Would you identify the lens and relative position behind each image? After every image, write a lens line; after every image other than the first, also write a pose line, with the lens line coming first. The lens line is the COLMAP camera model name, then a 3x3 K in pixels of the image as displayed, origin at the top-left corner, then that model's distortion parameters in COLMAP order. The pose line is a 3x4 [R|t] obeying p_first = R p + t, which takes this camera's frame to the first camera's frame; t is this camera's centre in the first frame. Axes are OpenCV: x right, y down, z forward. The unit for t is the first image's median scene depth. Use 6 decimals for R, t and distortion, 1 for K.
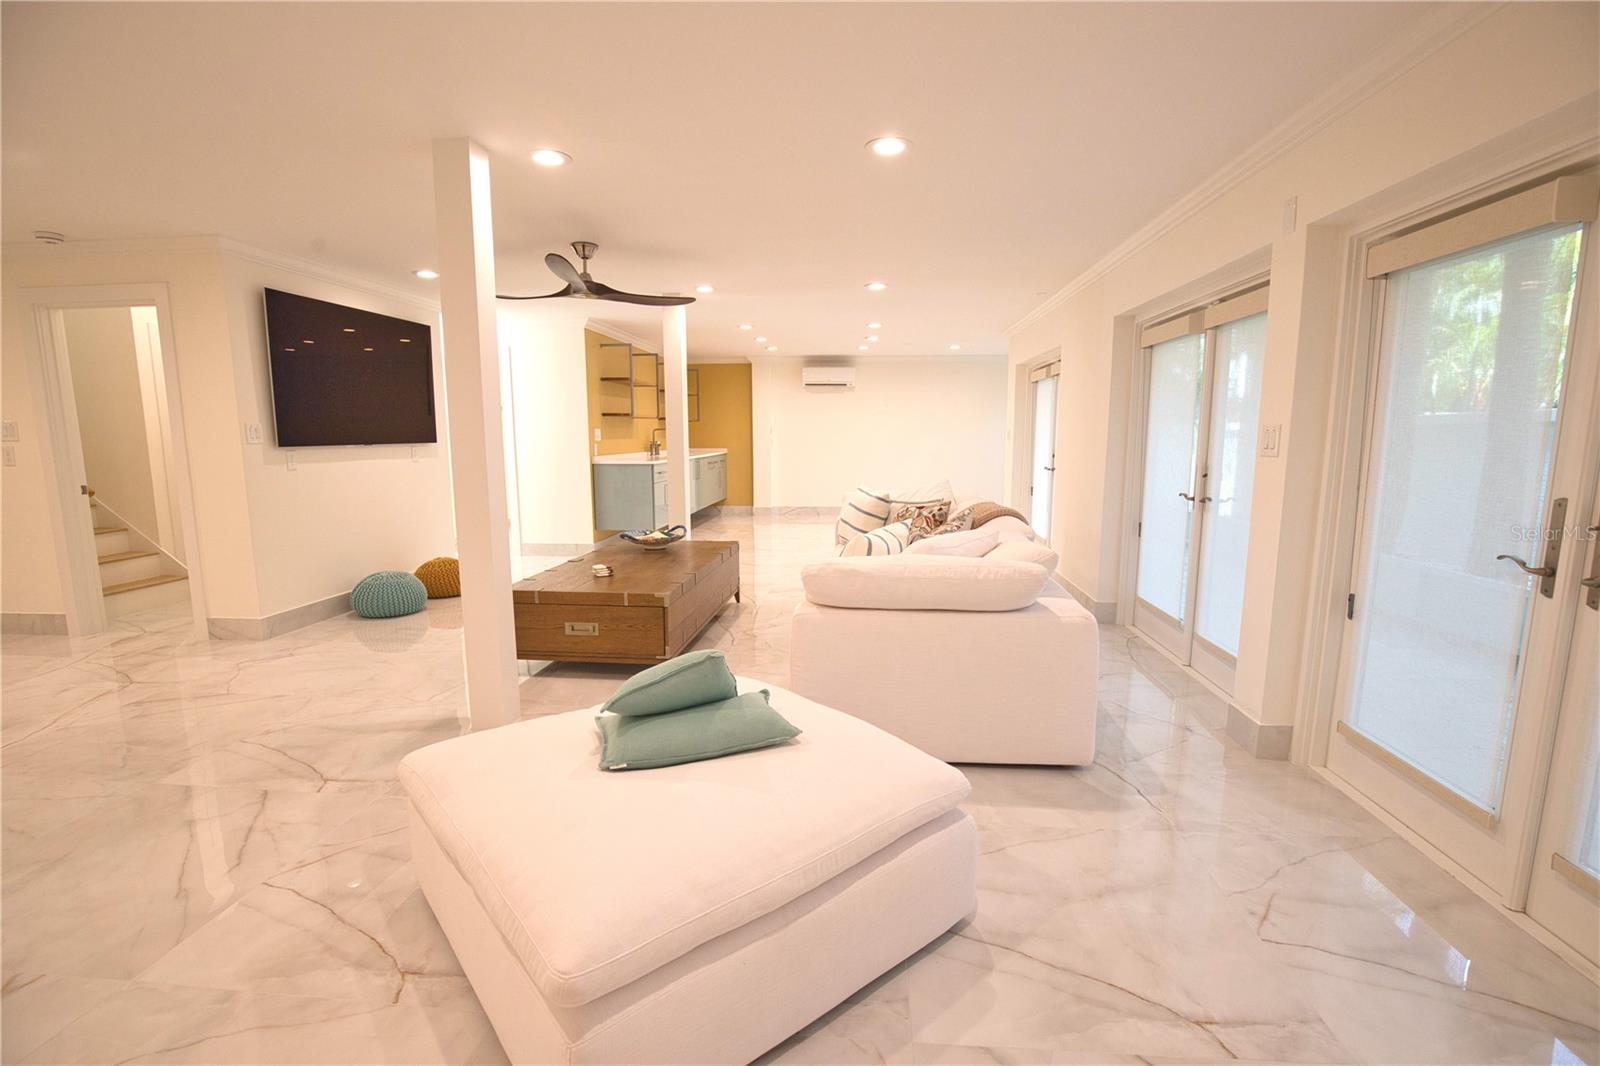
lens RADIAL K [[728.4, 0, 800.6], [0, 728.4, 540.7], [0, 0, 1]] dist [-0.029259, -0.000114]
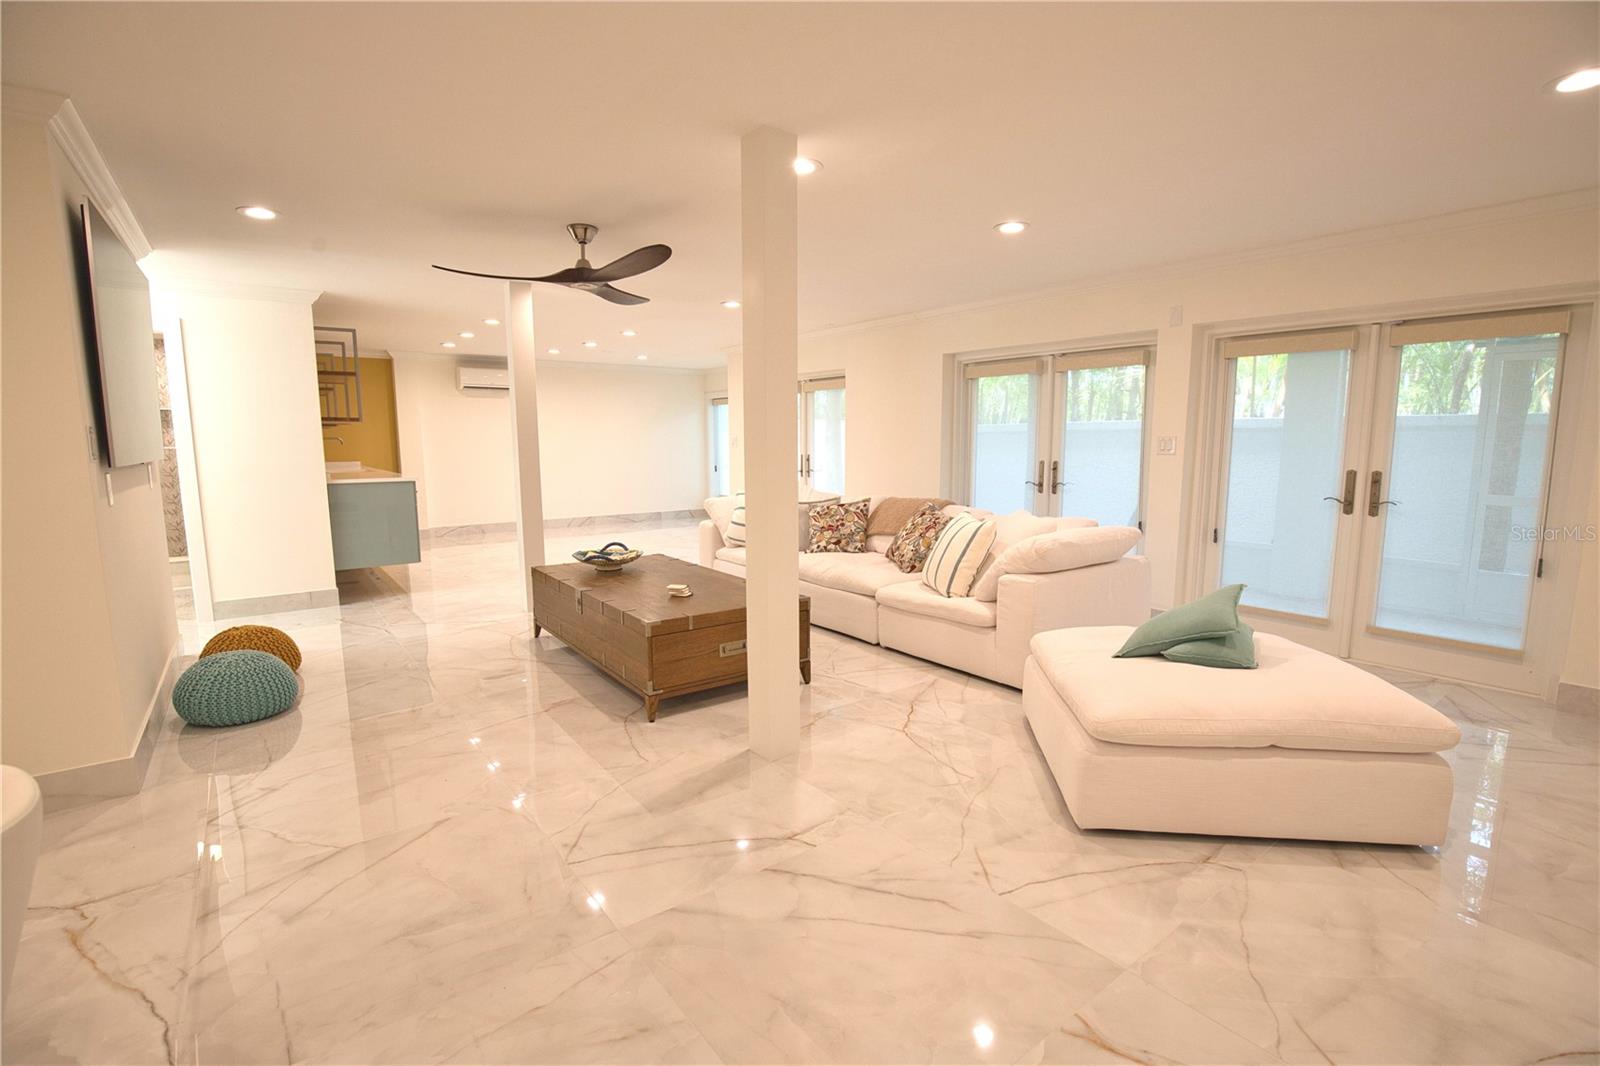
lens RADIAL K [[738.3, 0, 803.7], [0, 738.3, 535.2], [0, 0, 1]] dist [-0.029125, 0.000064]
pose [[0.740194, -0.087467, 0.666680, -0.864481], [0.099938, 0.994801, 0.019559, -0.035140], [-0.664925, 0.052149, 0.745088, 0.213713]]
